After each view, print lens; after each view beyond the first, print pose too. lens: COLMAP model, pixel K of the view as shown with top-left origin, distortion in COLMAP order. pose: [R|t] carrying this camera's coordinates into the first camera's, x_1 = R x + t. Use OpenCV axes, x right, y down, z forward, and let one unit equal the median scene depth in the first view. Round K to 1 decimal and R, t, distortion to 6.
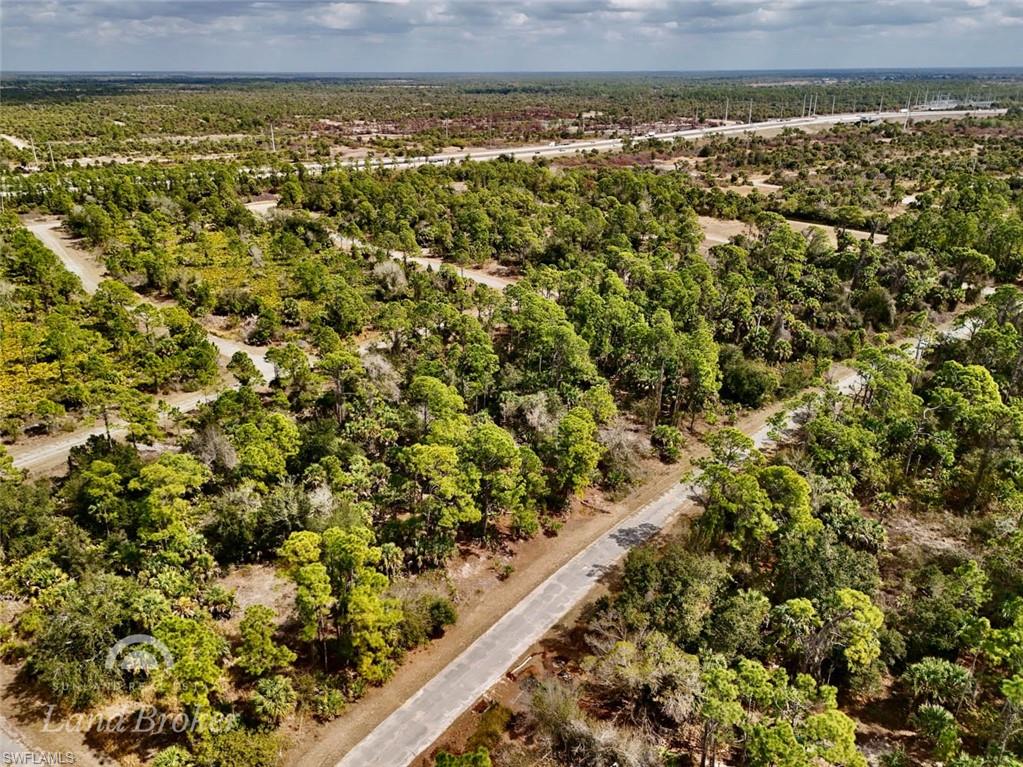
lens RADIAL K [[748.2, 0, 511.5], [0, 748.2, 383.5], [0, 0, 1]] dist [0.077125, -0.071933]
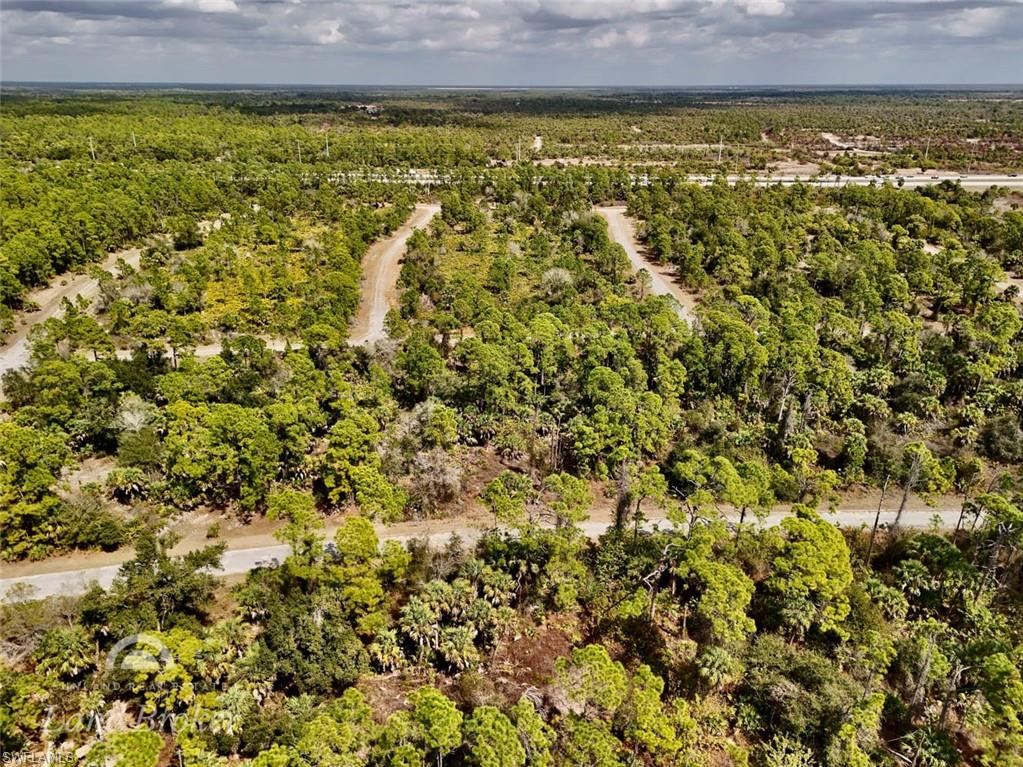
lens RADIAL K [[748.2, 0, 511.5], [0, 748.2, 383.5], [0, 0, 1]] dist [0.077125, -0.071933]
pose [[0.762465, 0.242398, -0.599908, 0.160980], [-0.251391, 0.965312, 0.070533, -0.024958], [0.596196, 0.097032, 0.796954, 0.062668]]
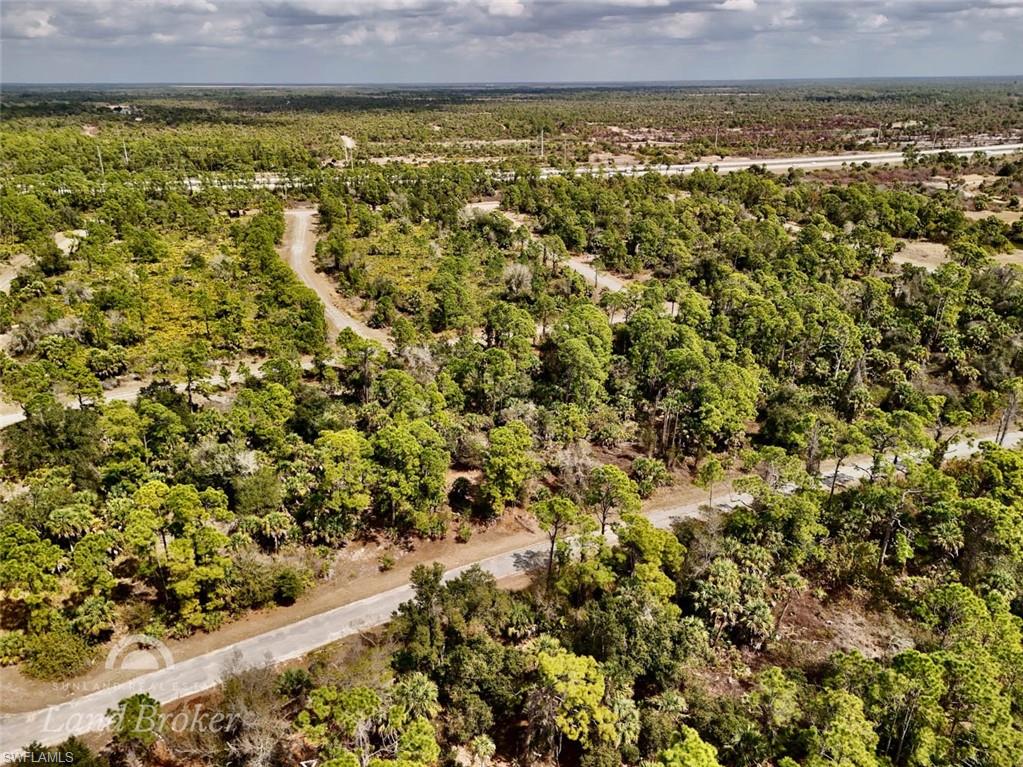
lens RADIAL K [[744.2, 0, 511.5], [0, 744.2, 383.5], [0, 0, 1]] dist [0.062427, -0.052820]
pose [[0.918960, 0.144381, -0.366968, 0.084438], [-0.146907, 0.988923, 0.021202, -0.007101], [0.365965, 0.034426, 0.929992, 0.017297]]
